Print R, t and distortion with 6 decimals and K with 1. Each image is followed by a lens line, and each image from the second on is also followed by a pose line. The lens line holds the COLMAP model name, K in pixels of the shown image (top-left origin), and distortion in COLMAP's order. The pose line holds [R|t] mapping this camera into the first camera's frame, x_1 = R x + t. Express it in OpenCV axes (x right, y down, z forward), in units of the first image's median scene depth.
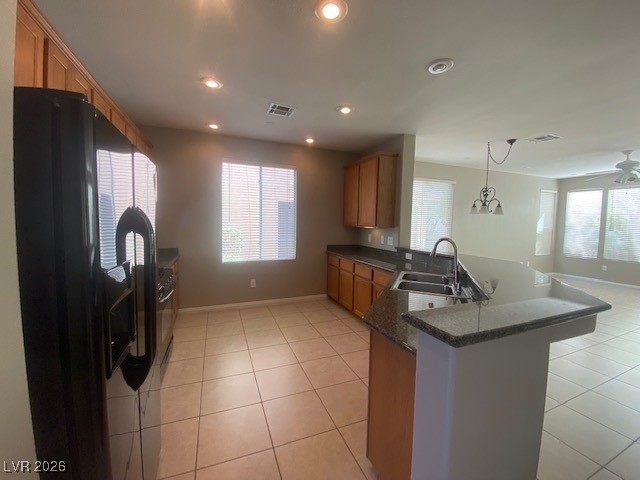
lens RADIAL K [[259.5, 0, 318.8], [0, 259.5, 236.4], [0, 0, 1]] dist [0.000733, -0.014115]
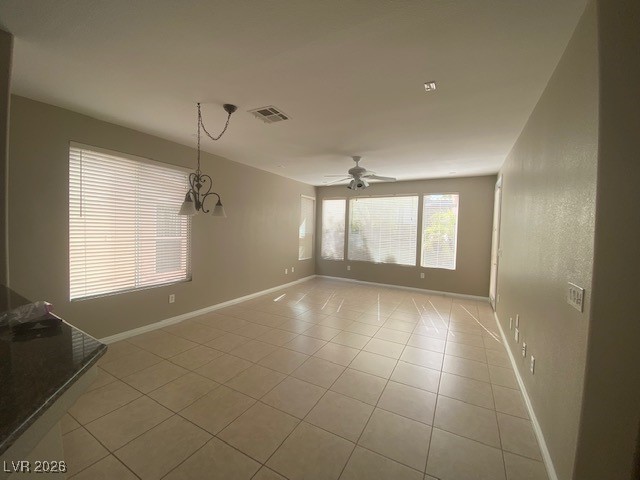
lens RADIAL K [[260.0, 0, 323.0], [0, 260.0, 237.6], [0, 0, 1]] dist [0.017746, -0.018395]
pose [[0.758361, -0.017106, 0.651611, 0.276928], [0.022866, 0.999738, -0.000367, -0.013670], [-0.651434, 0.015178, 0.758553, 0.186650]]
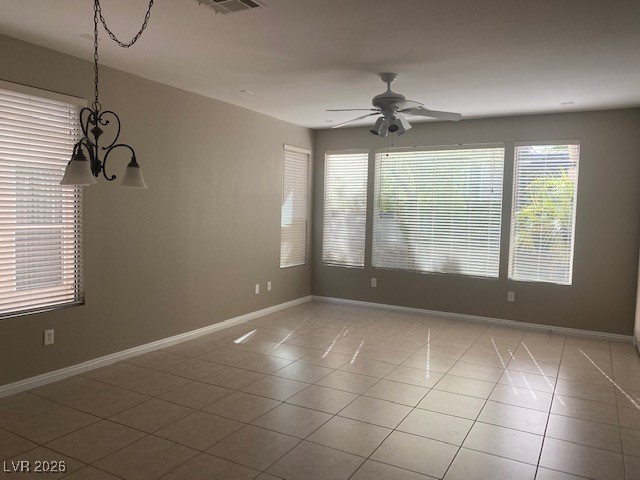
lens RADIAL K [[494.2, 0, 320.0], [0, 494.2, 240.0], [0, 0, 1]] dist [0.005293, 0.001416]
pose [[0.766908, -0.037388, 0.640667, 0.268510], [0.024568, 0.999280, 0.028907, -0.013574], [-0.641287, -0.006430, 0.767274, 0.173562]]
